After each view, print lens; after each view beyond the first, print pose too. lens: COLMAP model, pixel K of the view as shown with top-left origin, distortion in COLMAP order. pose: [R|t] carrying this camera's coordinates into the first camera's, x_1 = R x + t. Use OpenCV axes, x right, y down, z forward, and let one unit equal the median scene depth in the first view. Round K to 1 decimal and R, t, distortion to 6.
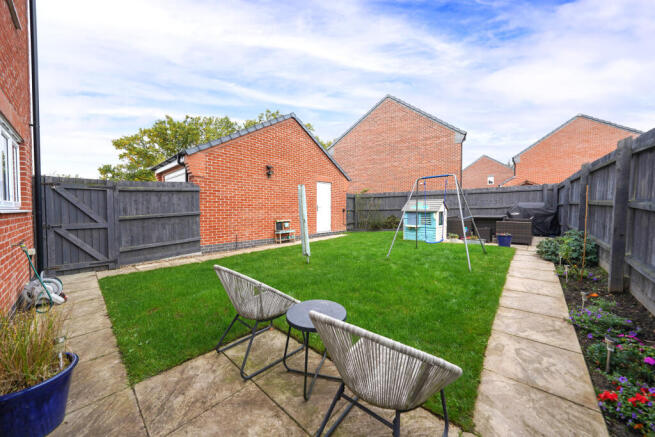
lens RADIAL K [[230.0, 0, 324.9], [0, 230.0, 216.3], [0, 0, 1]] dist [-0.025813, -0.000026]
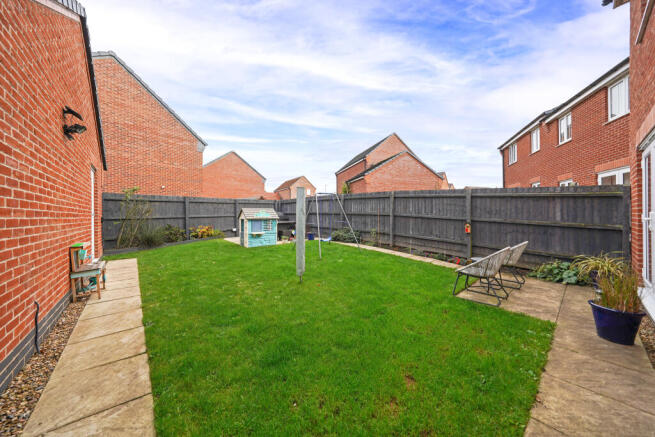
lens RADIAL K [[230.0, 0, 324.9], [0, 230.0, 216.3], [0, 0, 1]] dist [-0.025813, -0.000026]
pose [[0.130866, -0.002582, 0.991397, -0.936100], [0.033981, 0.999421, -0.001883, -0.030453], [-0.990818, 0.033935, 0.130878, 0.843787]]
